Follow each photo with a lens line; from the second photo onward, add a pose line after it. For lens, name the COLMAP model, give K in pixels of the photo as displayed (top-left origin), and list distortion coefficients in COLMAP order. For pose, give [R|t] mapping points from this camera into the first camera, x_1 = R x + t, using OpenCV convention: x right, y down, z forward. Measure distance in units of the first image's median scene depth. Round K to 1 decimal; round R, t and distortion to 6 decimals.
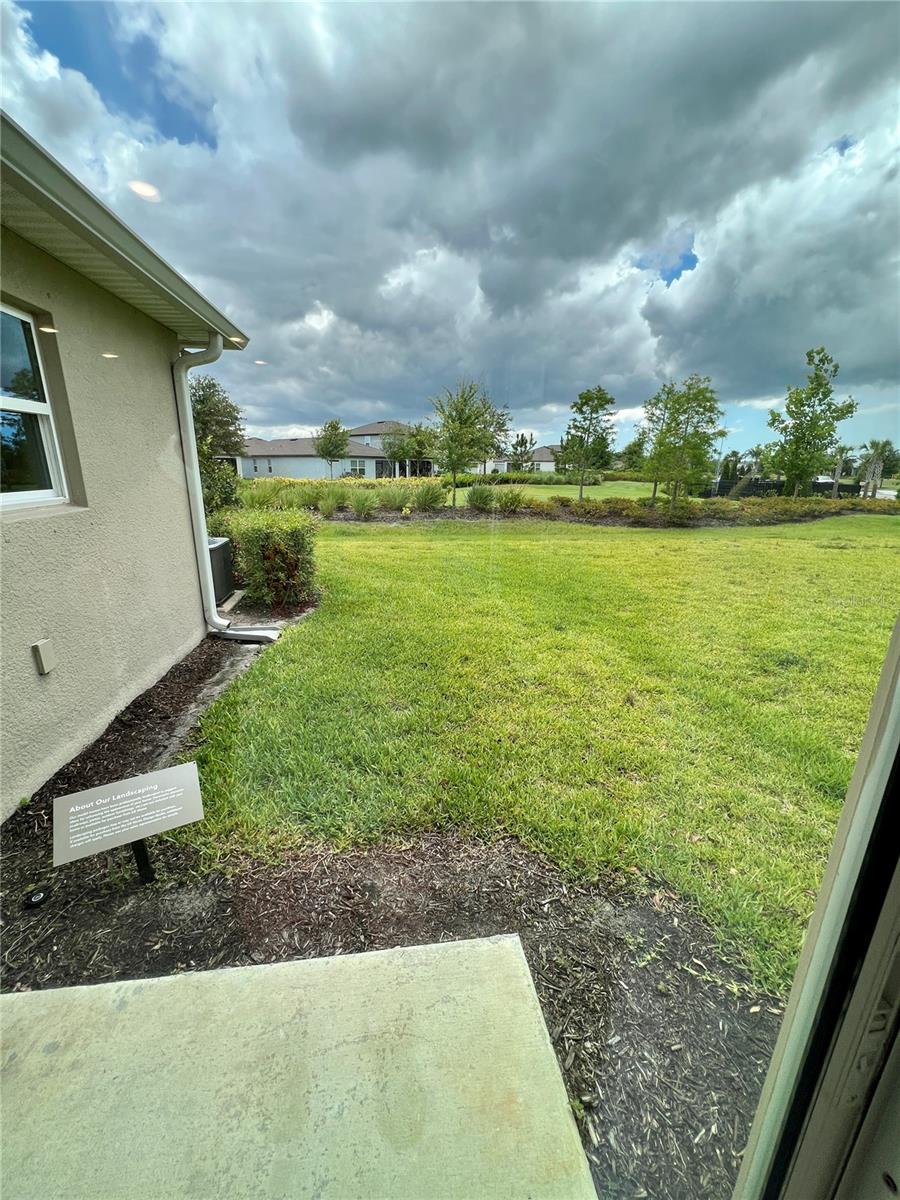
lens RADIAL K [[483.9, 0, 451.1], [0, 483.9, 604.6], [0, 0, 1]] dist [-0.001401, -0.000069]
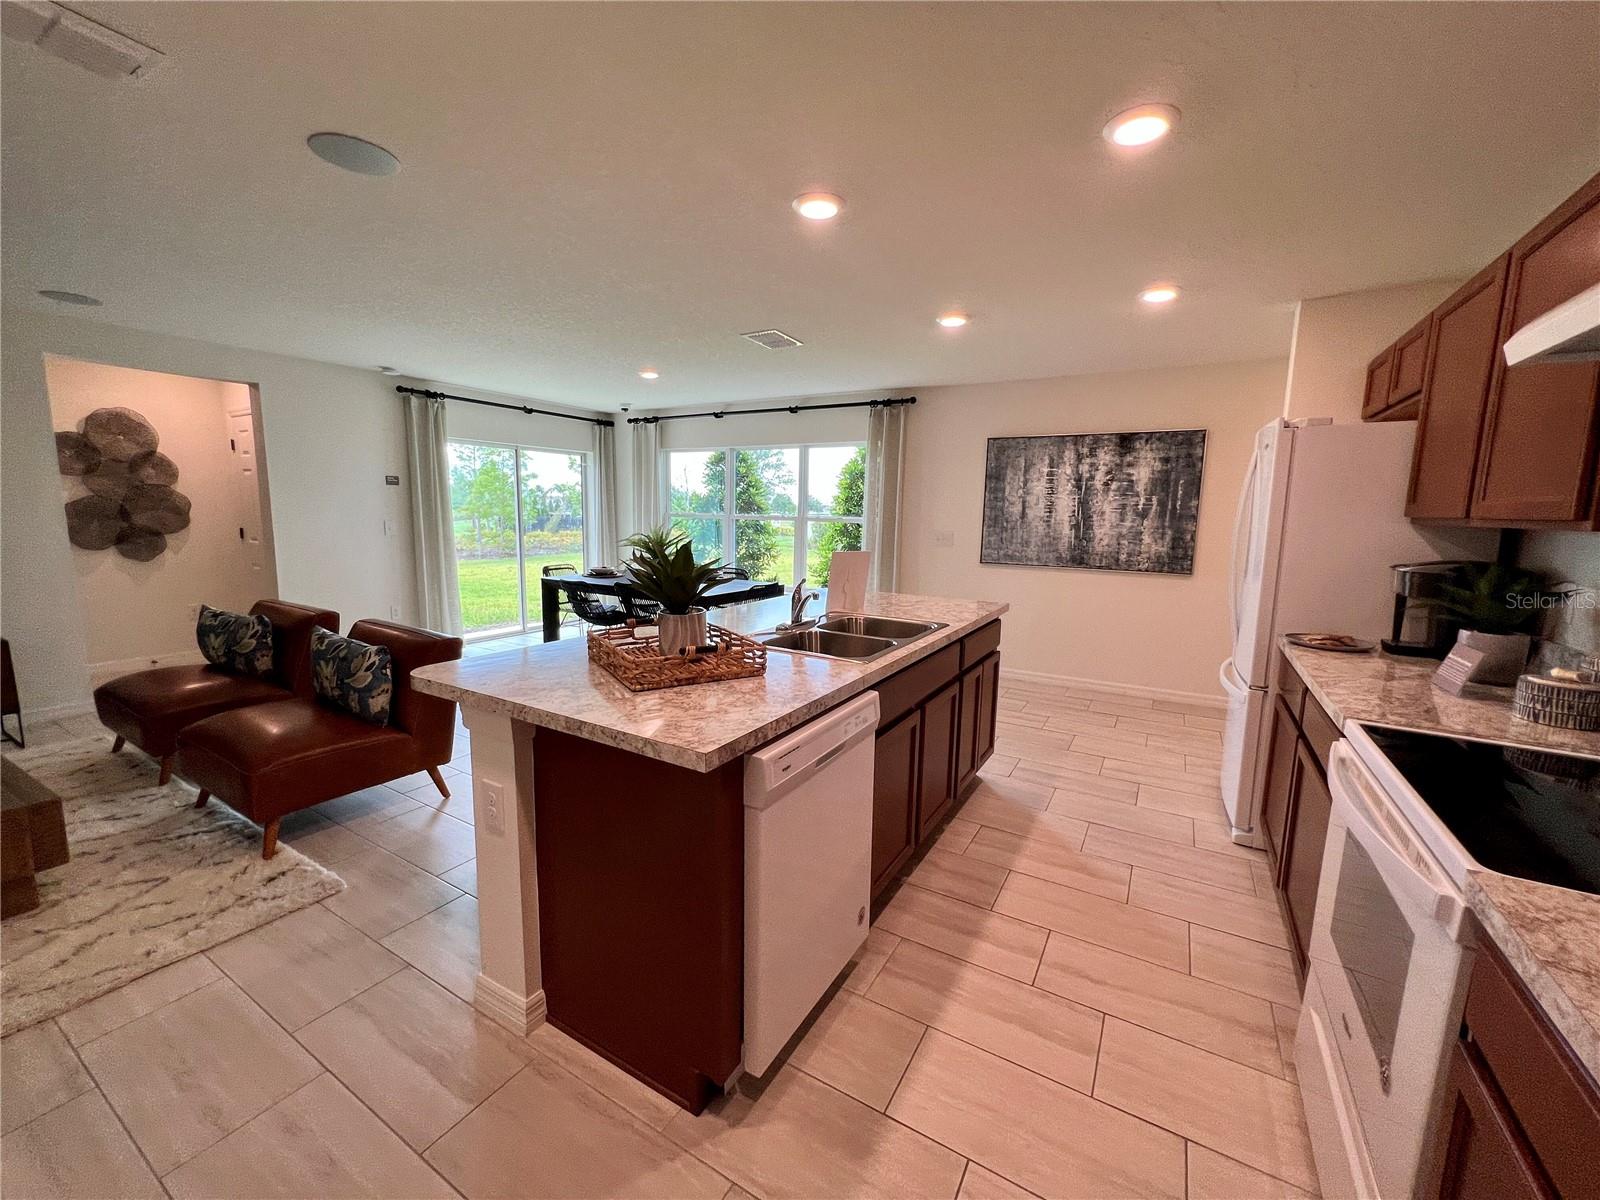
lens RADIAL K [[637.7, 0, 804.2], [0, 637.7, 600.6], [0, 0, 1]] dist [-0.003269, 0.000767]
pose [[0.618811, -0.112981, 0.777373, -0.207482], [0.207685, 0.977921, -0.023195, 0.088014], [-0.757588, 0.175802, 0.628613, -0.318456]]
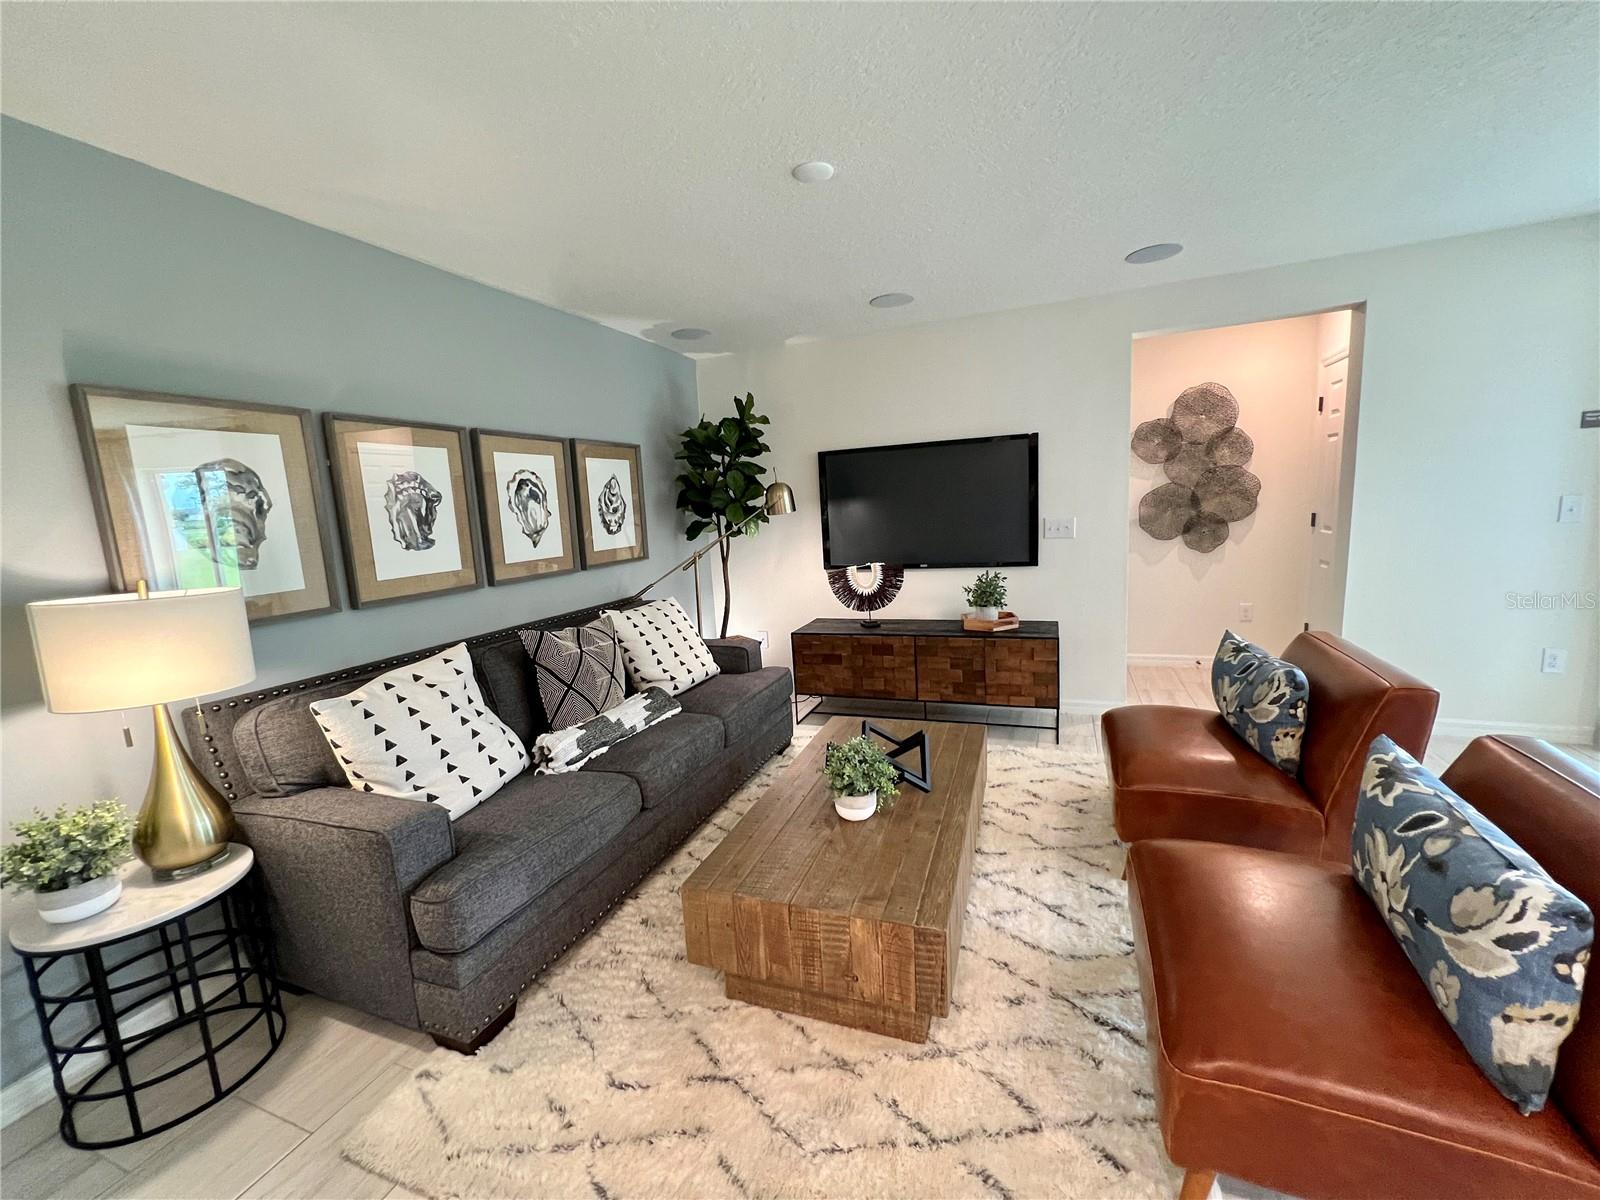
lens RADIAL K [[637.7, 0, 804.4], [0, 637.7, 603.6], [0, 0, 1]] dist [-0.003269, 0.000767]
pose [[0.870423, 0.010595, -0.492190, -0.183215], [-0.066870, 0.993047, -0.096881, 0.061641], [0.487741, 0.117240, 0.865080, -0.227560]]
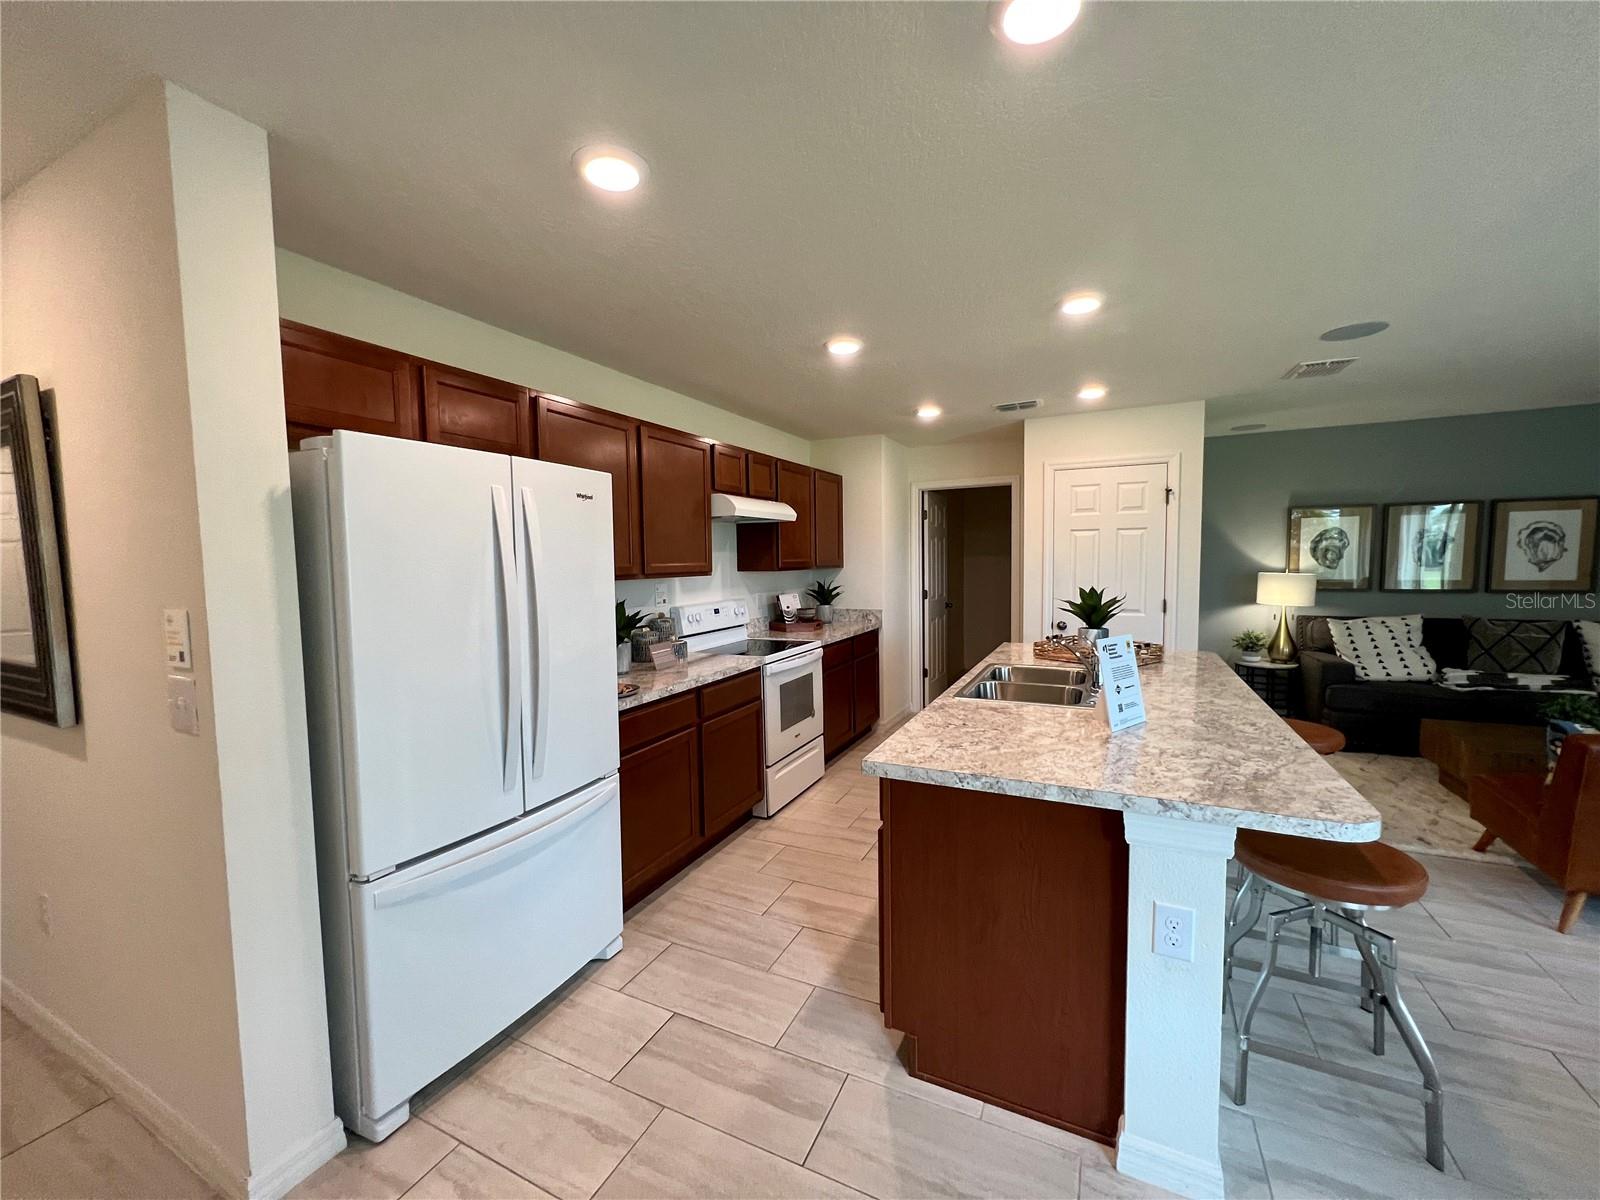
lens RADIAL K [[637.7, 0, 800.5], [0, 637.7, 602.1], [0, 0, 1]] dist [-0.003269, 0.000767]
pose [[-0.557612, 0.051128, -0.828526, 0.033638], [-0.220490, 0.953125, 0.207210, 0.059363], [0.800283, 0.298224, -0.520201, -0.219123]]
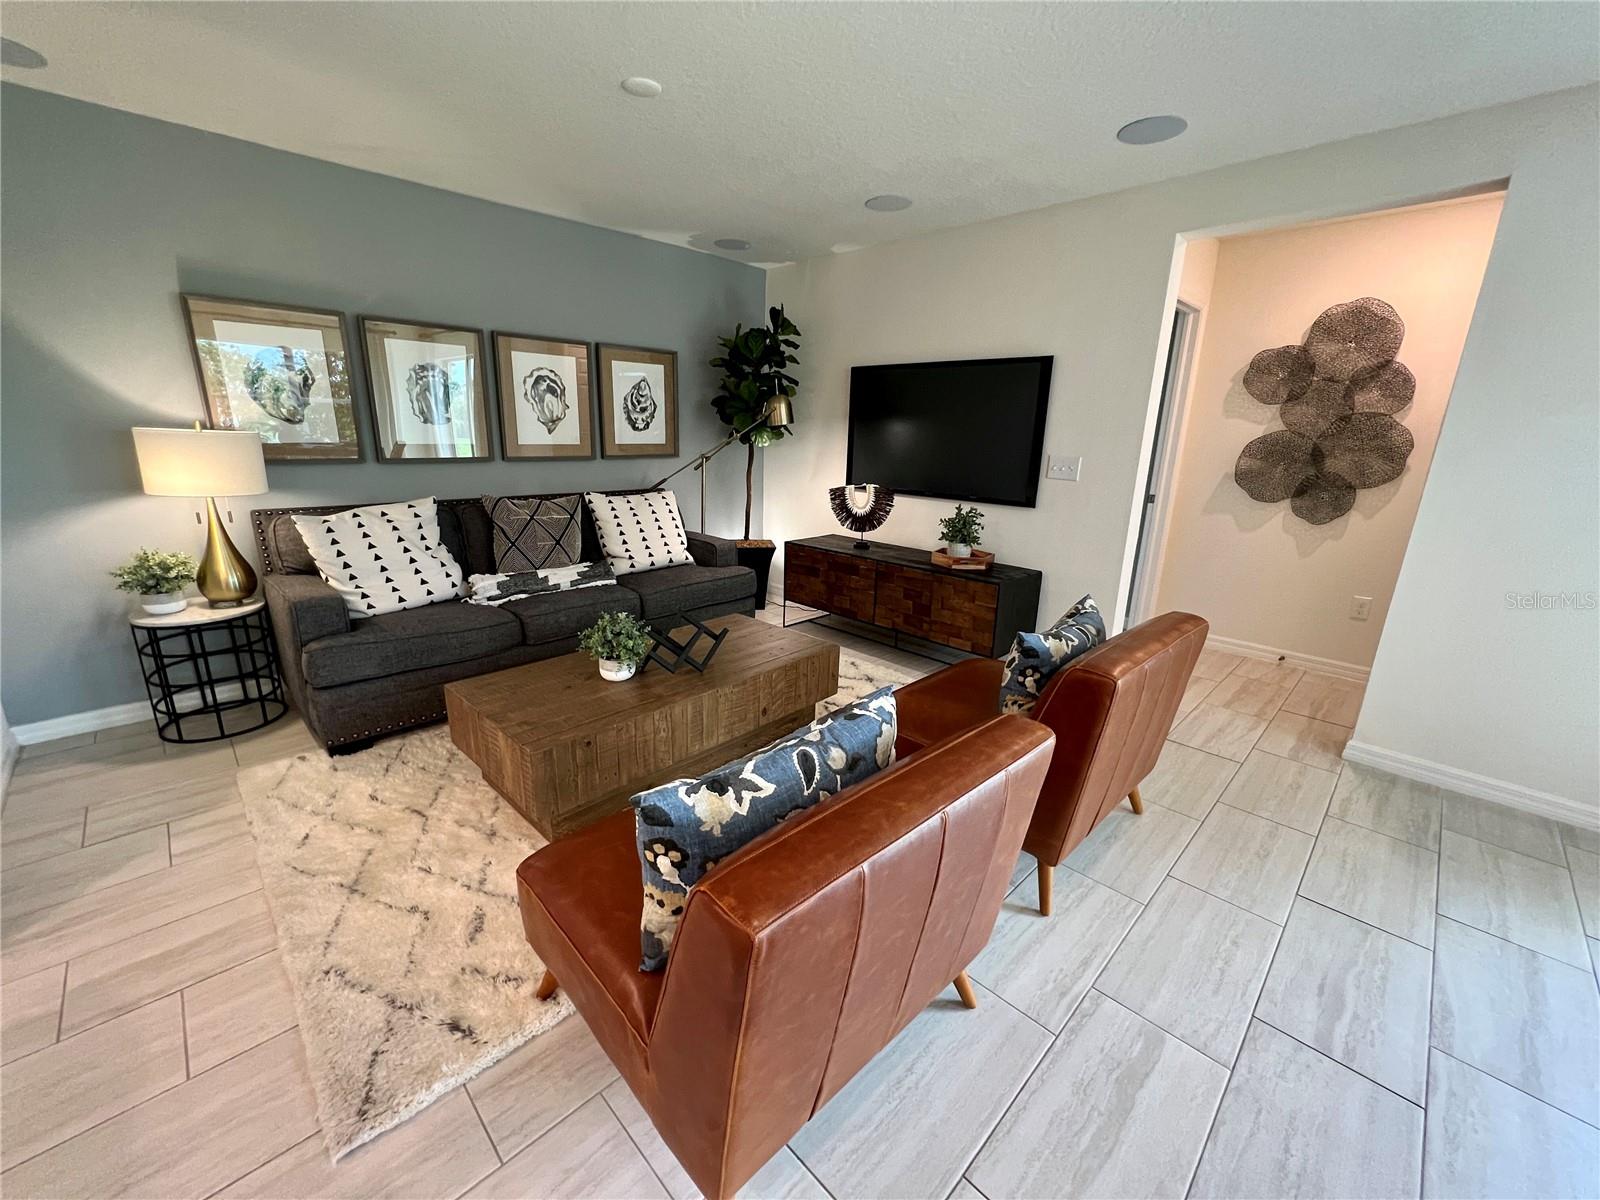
lens RADIAL K [[637.7, 0, 802.5], [0, 637.7, 603.9], [0, 0, 1]] dist [-0.003269, 0.000767]
pose [[0.603639, 0.213944, -0.768016, -0.112624], [-0.236281, 0.968051, 0.083957, 0.052475], [0.761440, 0.130788, 0.634904, -0.182264]]
